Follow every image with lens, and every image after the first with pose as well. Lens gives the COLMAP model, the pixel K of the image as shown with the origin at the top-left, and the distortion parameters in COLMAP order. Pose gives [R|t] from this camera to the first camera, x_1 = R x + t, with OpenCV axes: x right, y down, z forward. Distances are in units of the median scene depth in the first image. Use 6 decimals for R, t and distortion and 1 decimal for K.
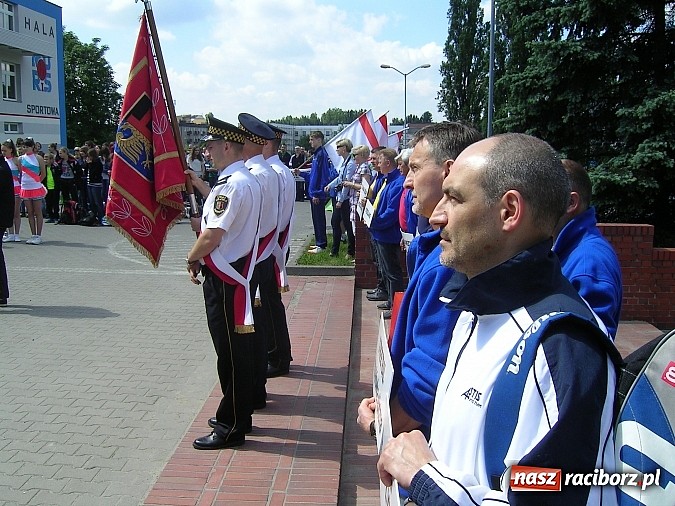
lens RADIAL K [[739.5, 0, 334.4], [0, 739.5, 255.0], [0, 0, 1]] dist [-0.077184, -0.010938]
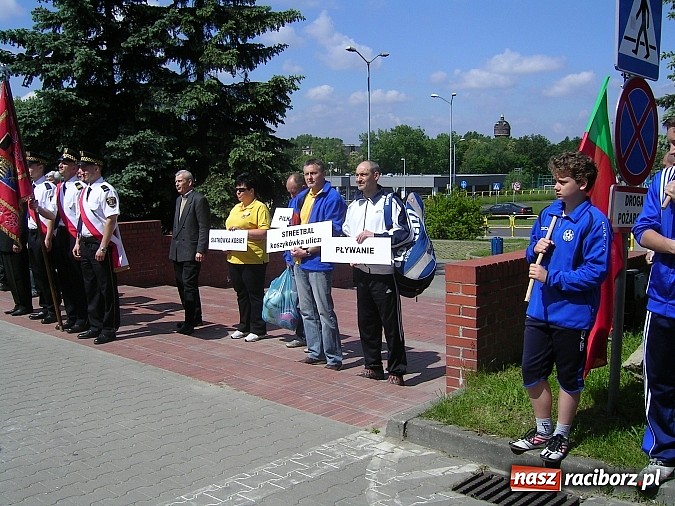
lens RADIAL K [[739.5, 0, 334.4], [0, 739.5, 255.0], [0, 0, 1]] dist [-0.077184, -0.010938]
pose [[0.628030, -0.096848, 0.772139, -0.447512], [0.125723, 0.991818, 0.022143, 0.036865], [-0.767966, 0.083169, 0.635067, -0.205493]]
